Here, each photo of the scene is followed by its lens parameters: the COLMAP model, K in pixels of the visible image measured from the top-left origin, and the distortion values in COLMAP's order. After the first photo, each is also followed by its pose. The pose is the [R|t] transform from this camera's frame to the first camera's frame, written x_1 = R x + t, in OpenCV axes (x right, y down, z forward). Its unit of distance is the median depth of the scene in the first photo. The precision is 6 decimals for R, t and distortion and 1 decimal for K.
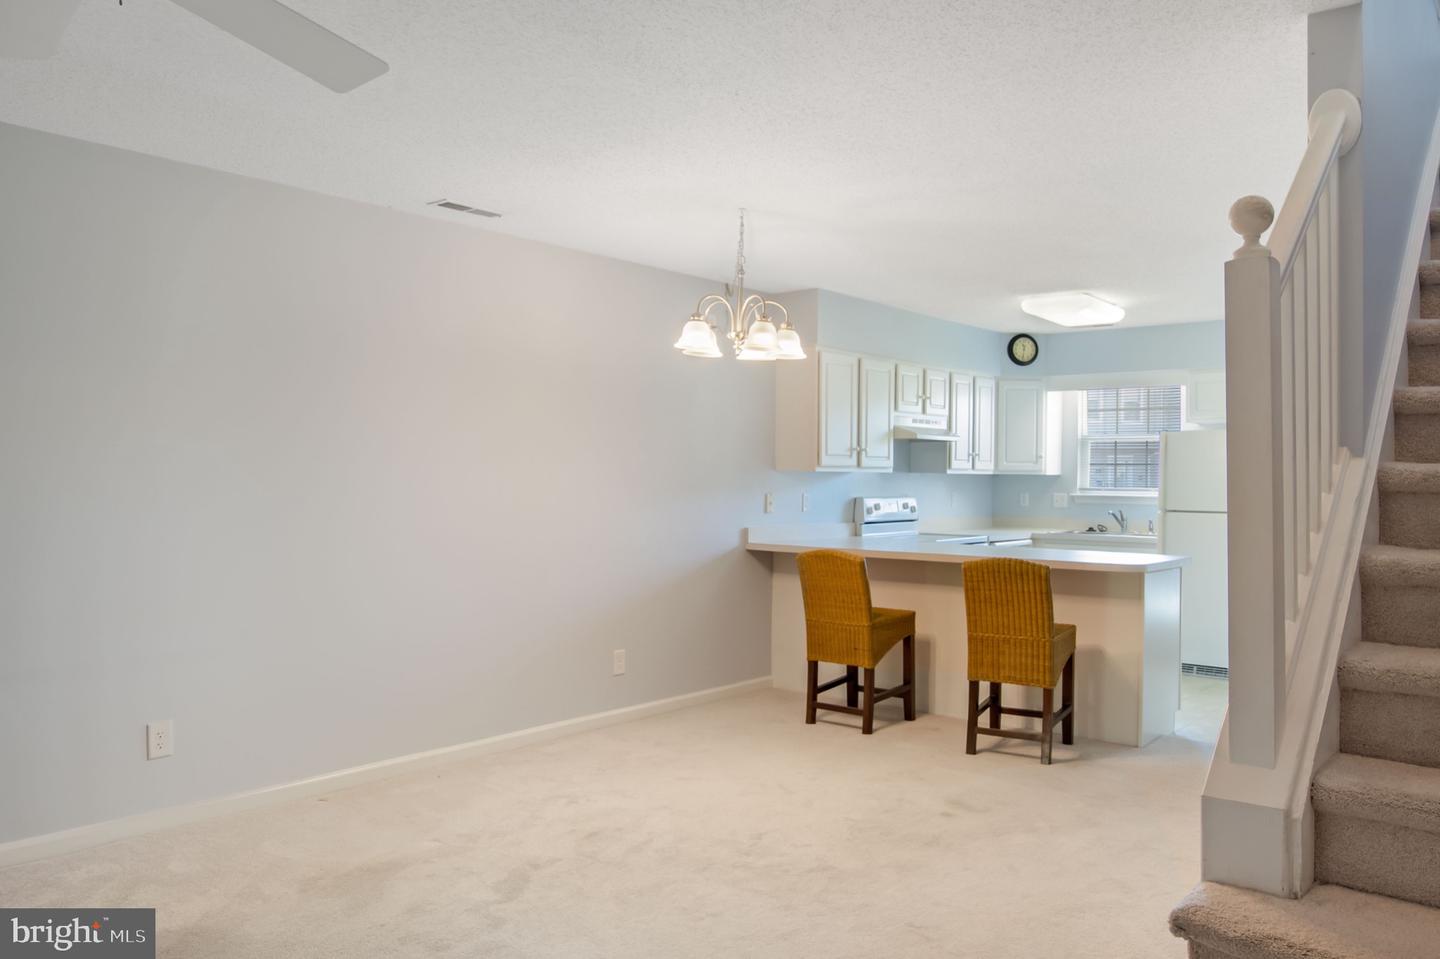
lens RADIAL K [[1098.5, 0, 716.8], [0, 1098.5, 510.3], [0, 0, 1]] dist [-0.041632, 0.000397]
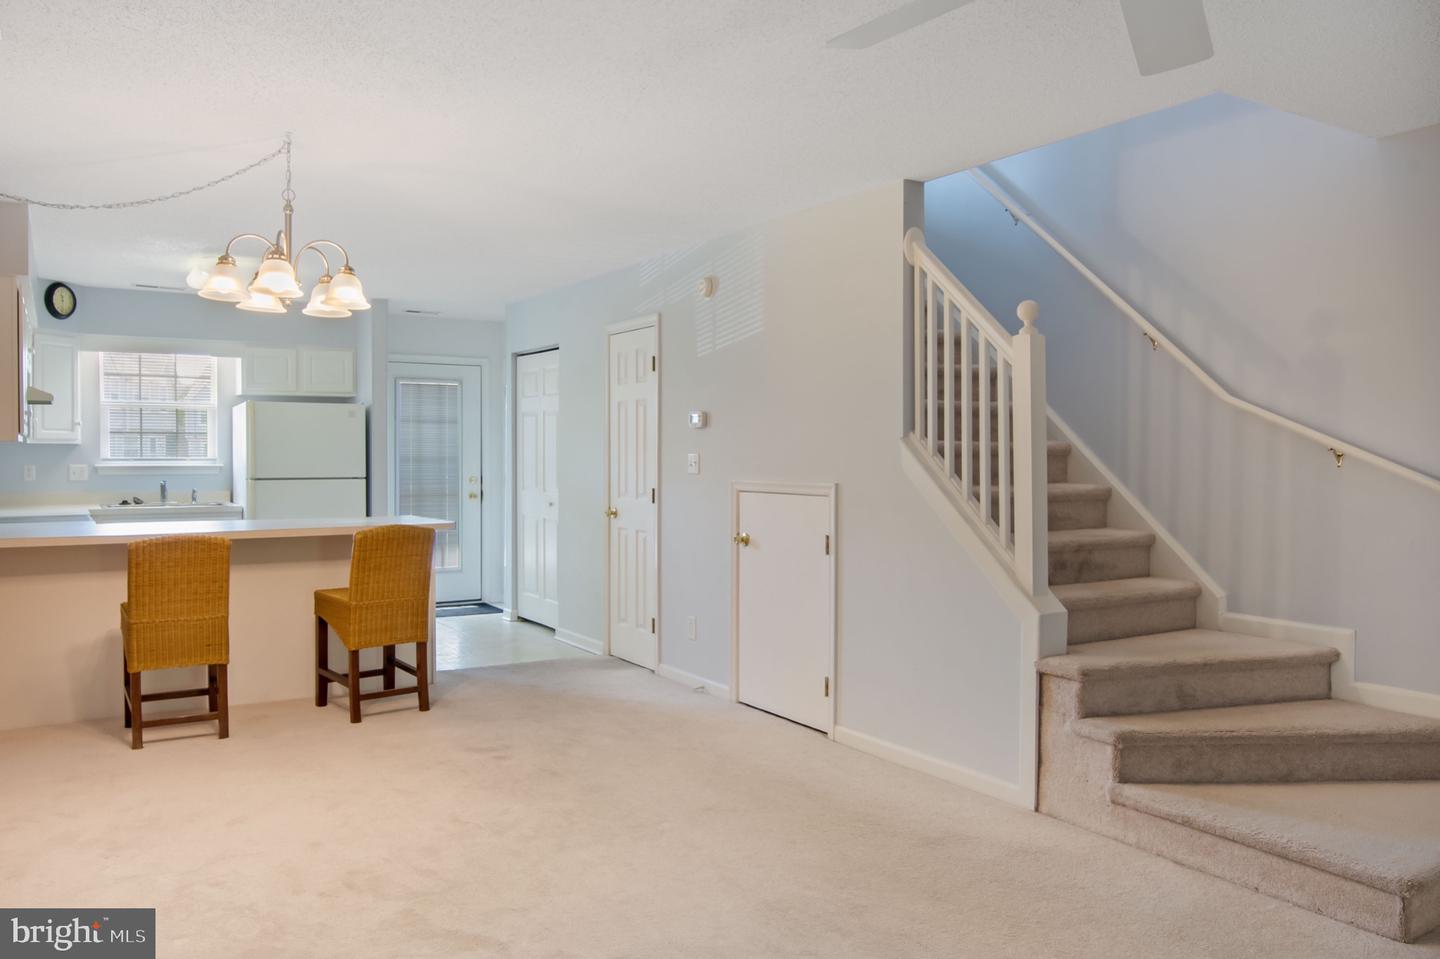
lens RADIAL K [[1098.5, 0, 716.8], [0, 1098.5, 510.3], [0, 0, 1]] dist [-0.041632, 0.000397]
pose [[0.279026, -0.054940, 0.958711, -0.417782], [0.025009, 0.998439, 0.049938, -0.009735], [-0.959958, 0.010043, 0.279965, 0.263345]]
